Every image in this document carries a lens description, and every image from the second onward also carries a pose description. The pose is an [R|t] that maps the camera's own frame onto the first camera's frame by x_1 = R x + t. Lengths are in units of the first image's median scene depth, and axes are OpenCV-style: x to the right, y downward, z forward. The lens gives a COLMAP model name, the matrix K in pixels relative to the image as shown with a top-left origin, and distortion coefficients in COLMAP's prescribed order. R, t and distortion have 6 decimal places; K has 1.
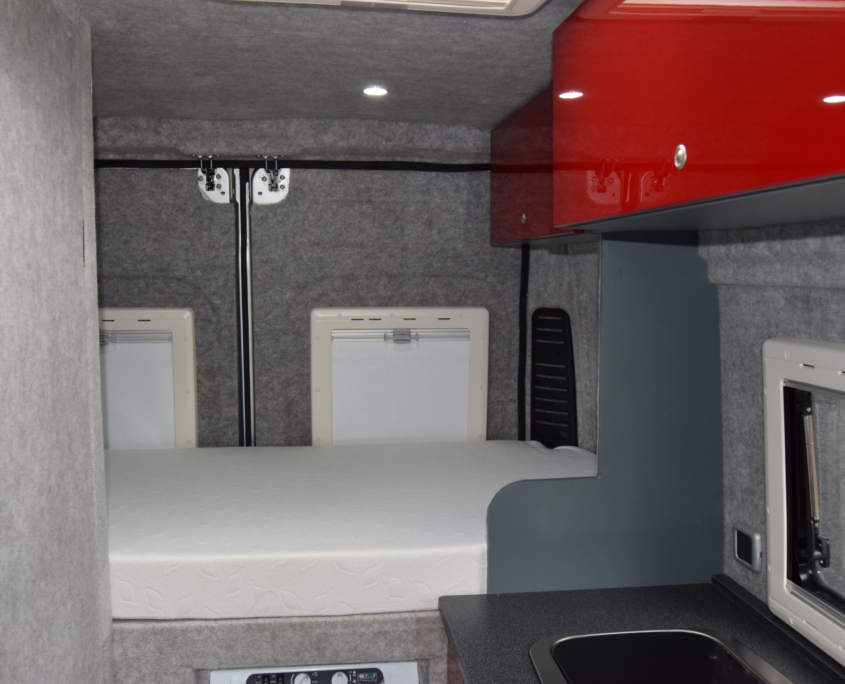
lens RADIAL K [[824.7, 0, 422.5], [0, 824.7, 342.0], [0, 0, 1]] dist [-0.102409, 0.017803]
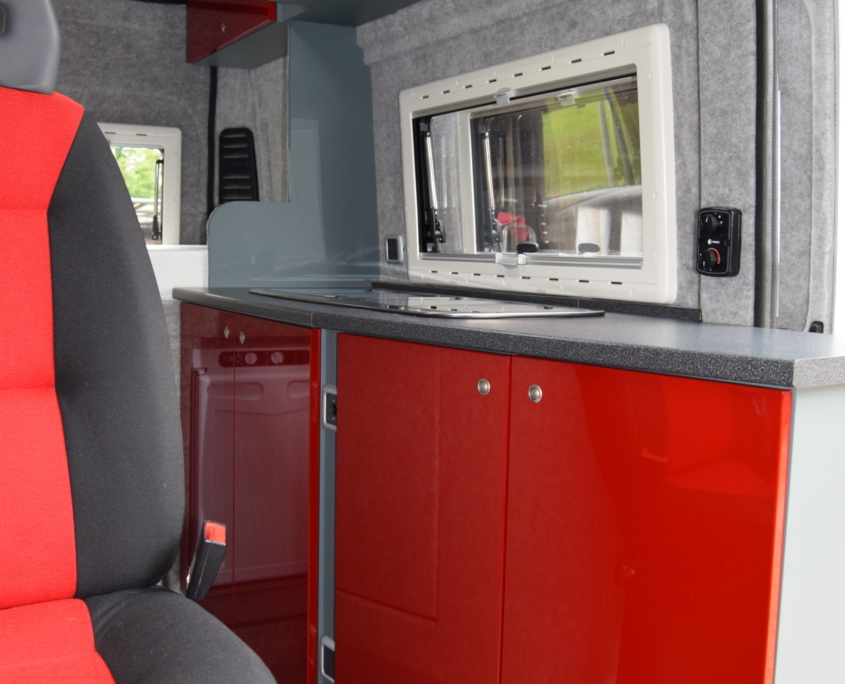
lens RADIAL K [[1023.1, 0, 422.5], [0, 1023.1, 342.0], [0, 0, 1]] dist [-0.070593, -0.000451]
pose [[0.927546, -0.019205, 0.373215, -0.153787], [0.016231, 0.999807, 0.011112, 0.269423], [-0.373356, -0.004249, 0.927678, -0.467942]]
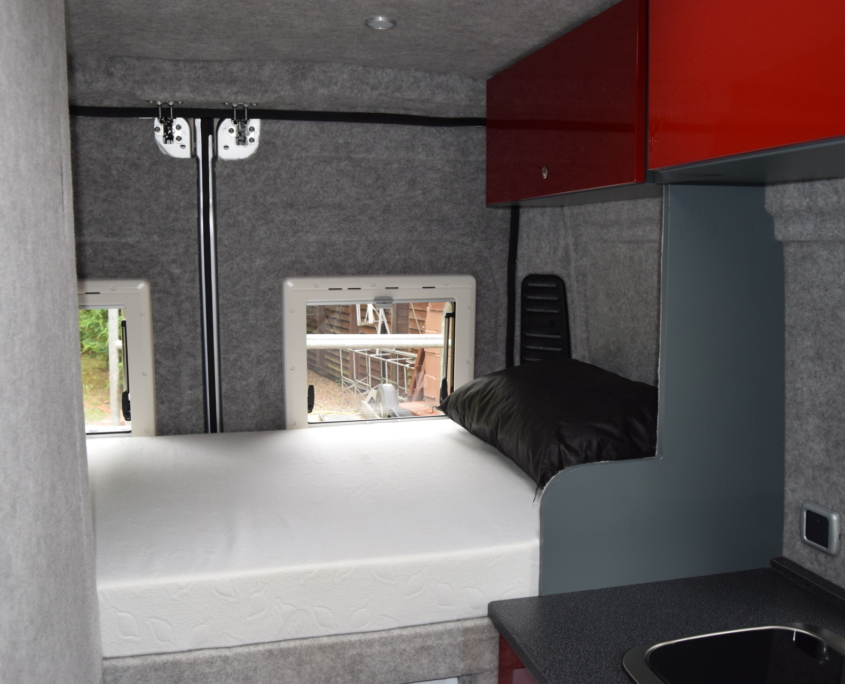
lens RADIAL K [[801.1, 0, 422.5], [0, 801.1, 342.0], [0, 0, 1]] dist [-0.095389, 0.011232]
pose [[0.991843, -0.018813, 0.126071, -0.103841], [0.014962, 0.999394, 0.031426, 0.005041], [-0.126586, -0.029284, 0.991523, 0.124349]]
